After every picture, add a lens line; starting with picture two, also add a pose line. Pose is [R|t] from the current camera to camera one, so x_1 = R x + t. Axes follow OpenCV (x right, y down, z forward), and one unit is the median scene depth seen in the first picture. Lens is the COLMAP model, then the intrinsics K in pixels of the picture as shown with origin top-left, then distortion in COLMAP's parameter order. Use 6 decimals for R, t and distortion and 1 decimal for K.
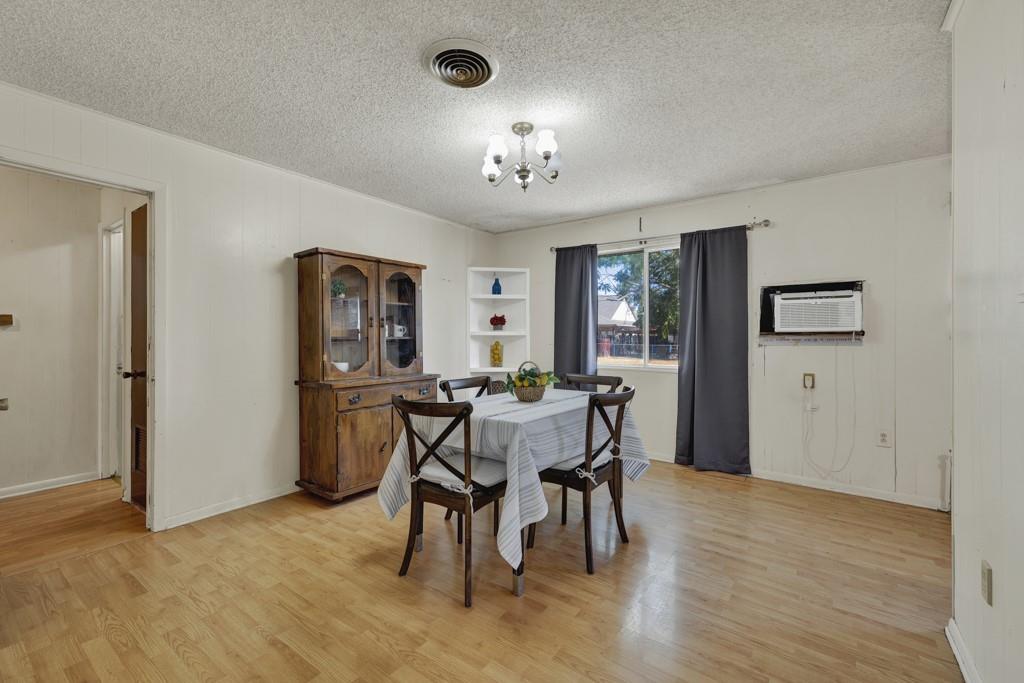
lens RADIAL K [[434.2, 0, 515.8], [0, 434.2, 335.9], [0, 0, 1]] dist [-0.025265, 0.003225]
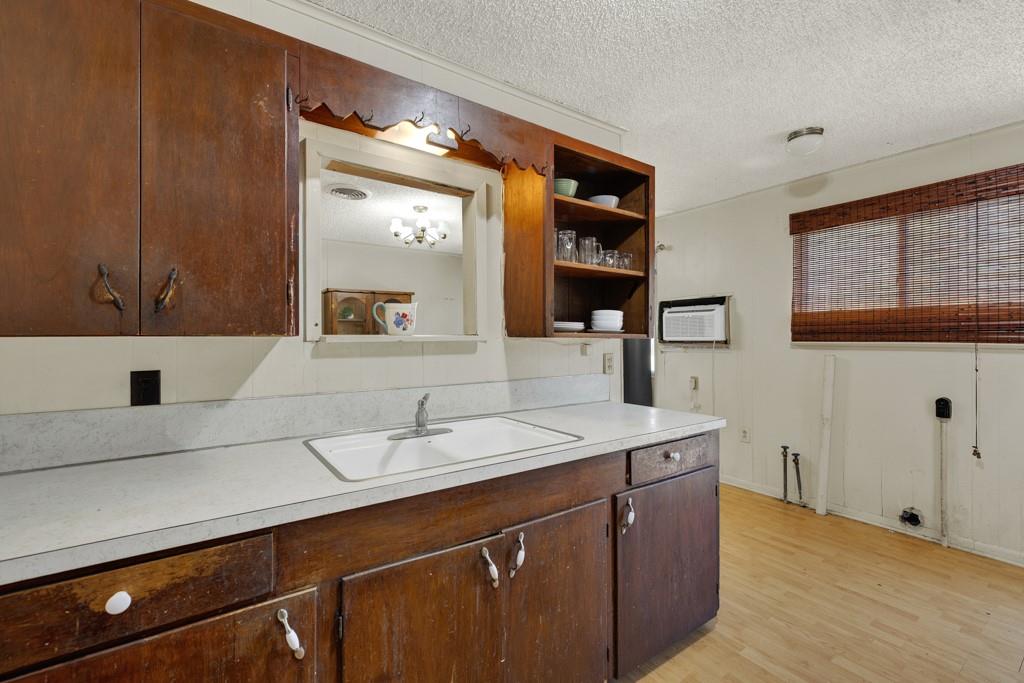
lens RADIAL K [[434.2, 0, 506.4], [0, 434.2, 341.4], [0, 0, 1]] dist [-0.025265, 0.003225]
pose [[0.947269, 0.002035, -0.320433, 0.592565], [-0.000935, 0.999993, 0.003586, -0.011082], [0.320438, -0.003097, 0.947264, -0.268854]]
